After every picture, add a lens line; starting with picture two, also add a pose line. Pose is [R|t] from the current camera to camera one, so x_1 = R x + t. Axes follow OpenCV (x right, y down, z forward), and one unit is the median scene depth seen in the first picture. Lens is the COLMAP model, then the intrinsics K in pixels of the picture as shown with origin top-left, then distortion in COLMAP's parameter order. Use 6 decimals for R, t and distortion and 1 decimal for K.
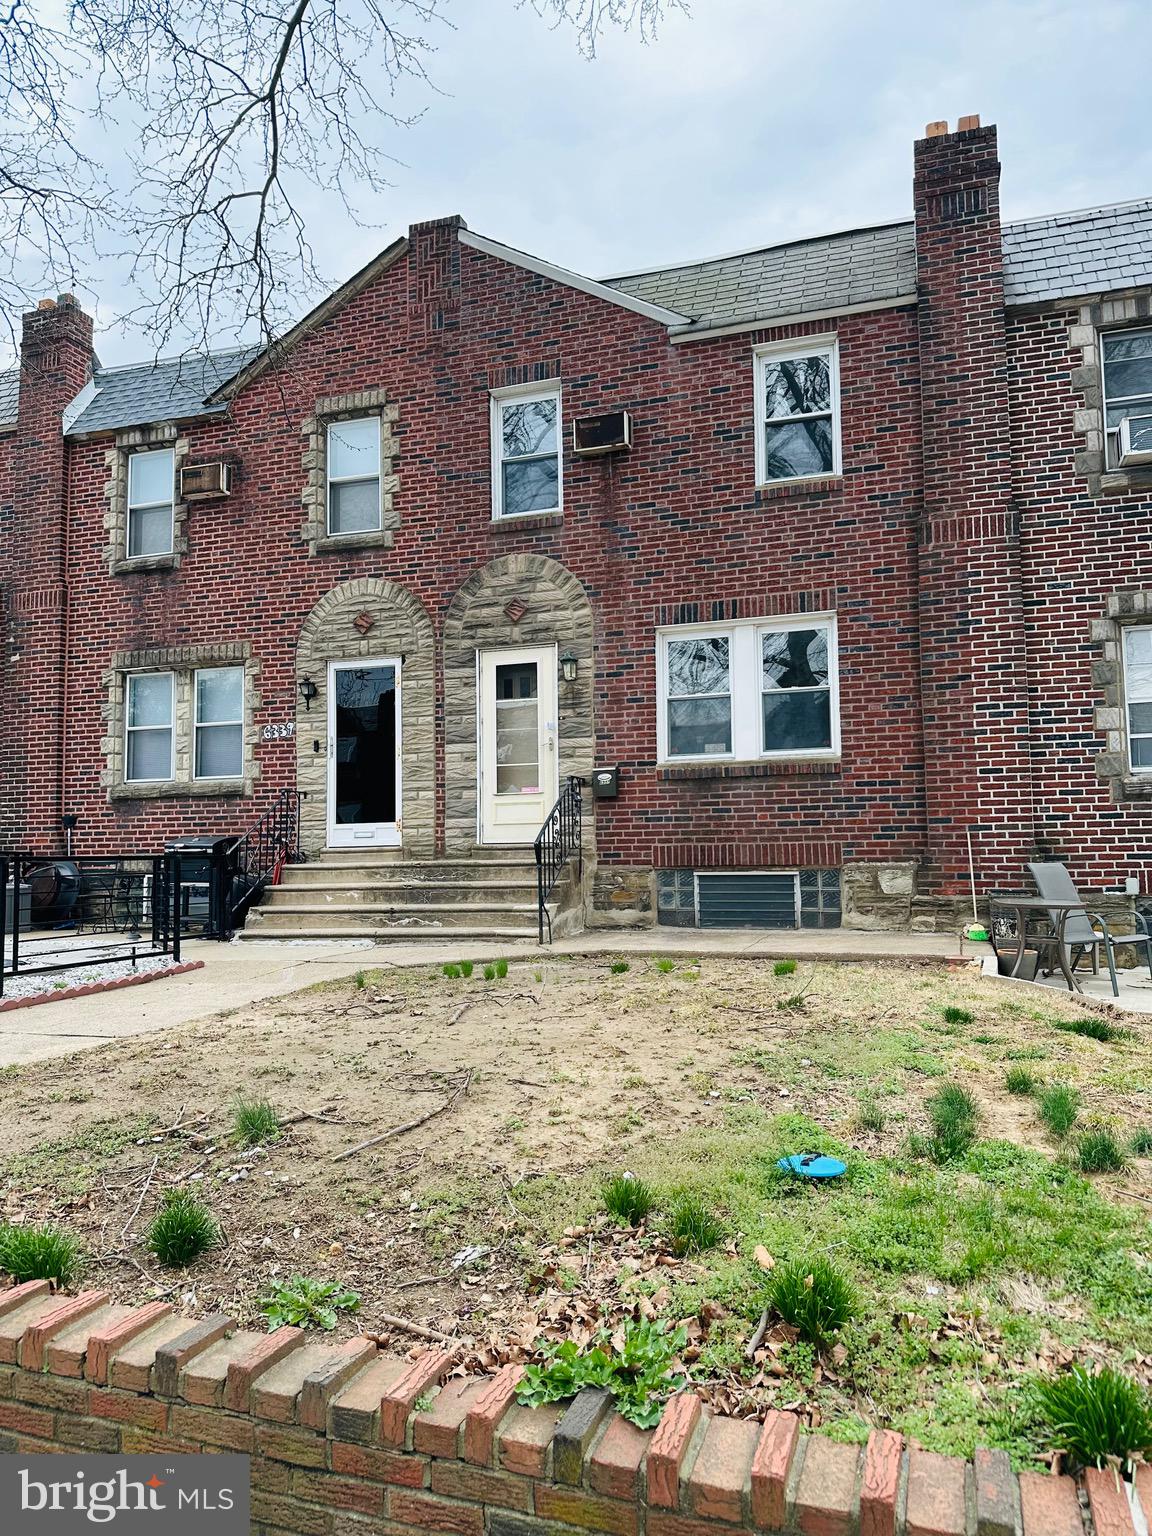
lens RADIAL K [[1086.0, 0, 576.0], [0, 1086.0, 768.0], [0, 0, 1]] dist [0.188765, -0.205746]
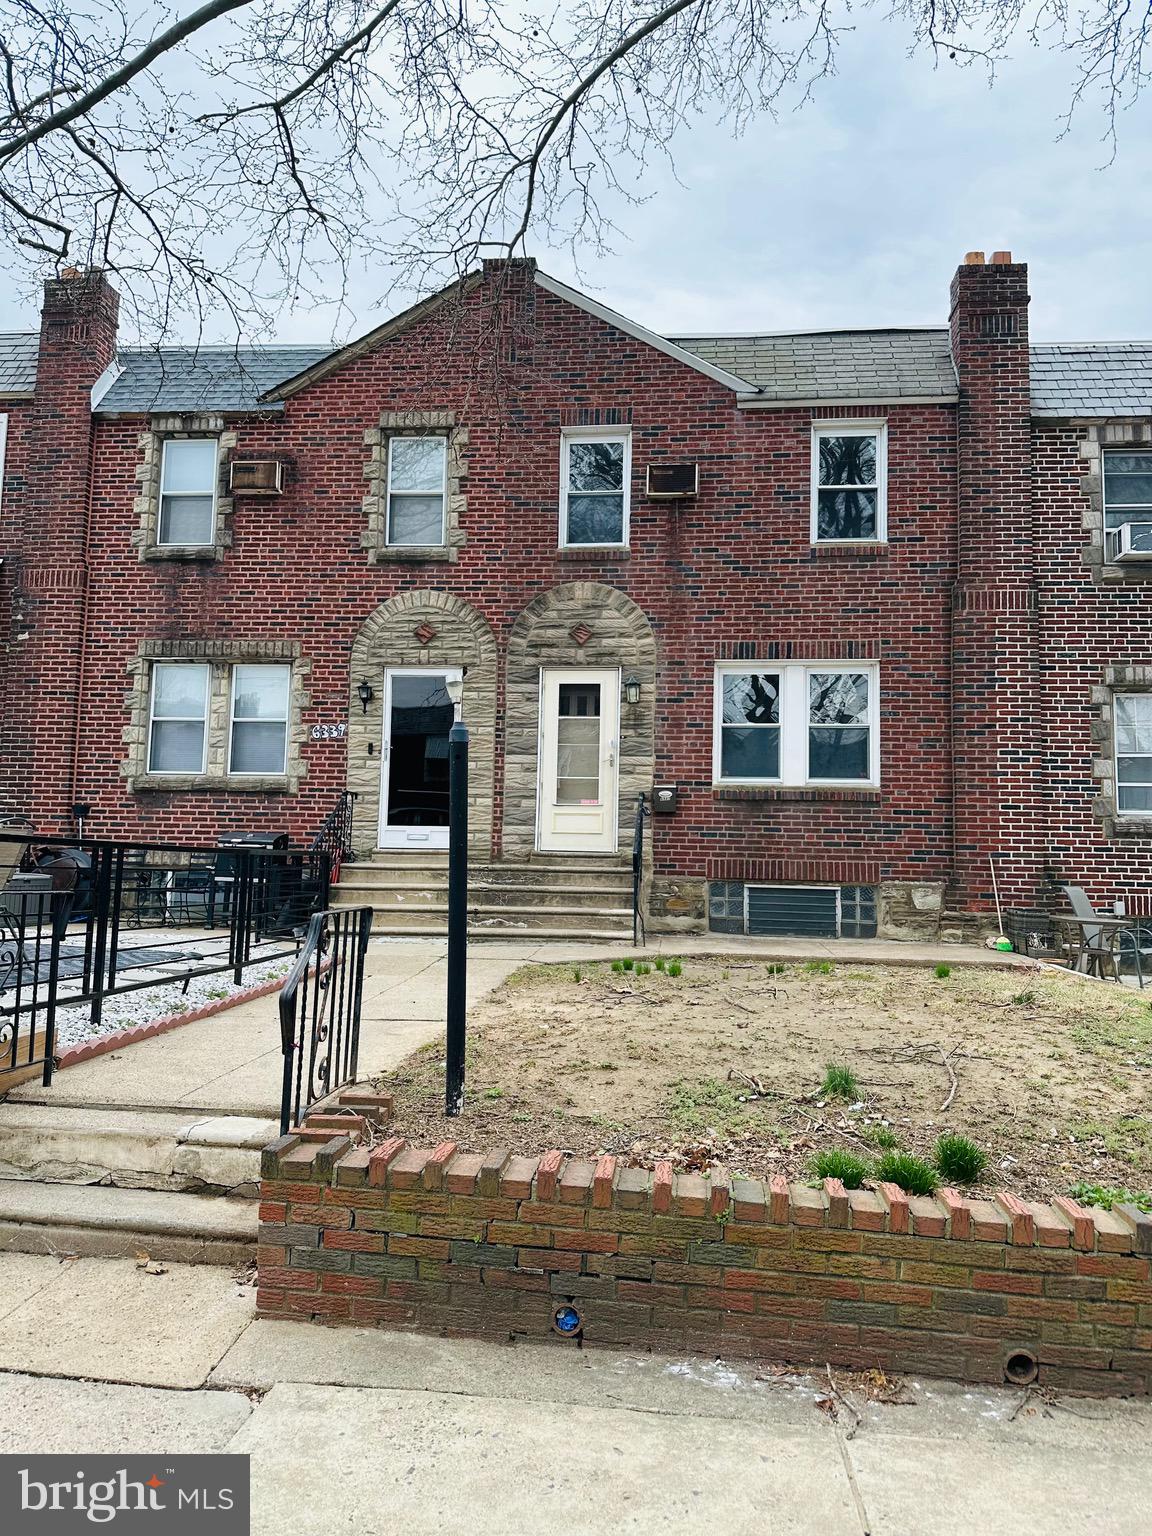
lens RADIAL K [[1086.0, 0, 576.0], [0, 1086.0, 768.0], [0, 0, 1]] dist [0.188765, -0.205746]
pose [[0.973292, 0.056149, 0.222600, -0.291404], [-0.053890, 0.998415, -0.016216, 0.004466], [-0.223157, 0.003787, 0.974775, -0.041172]]
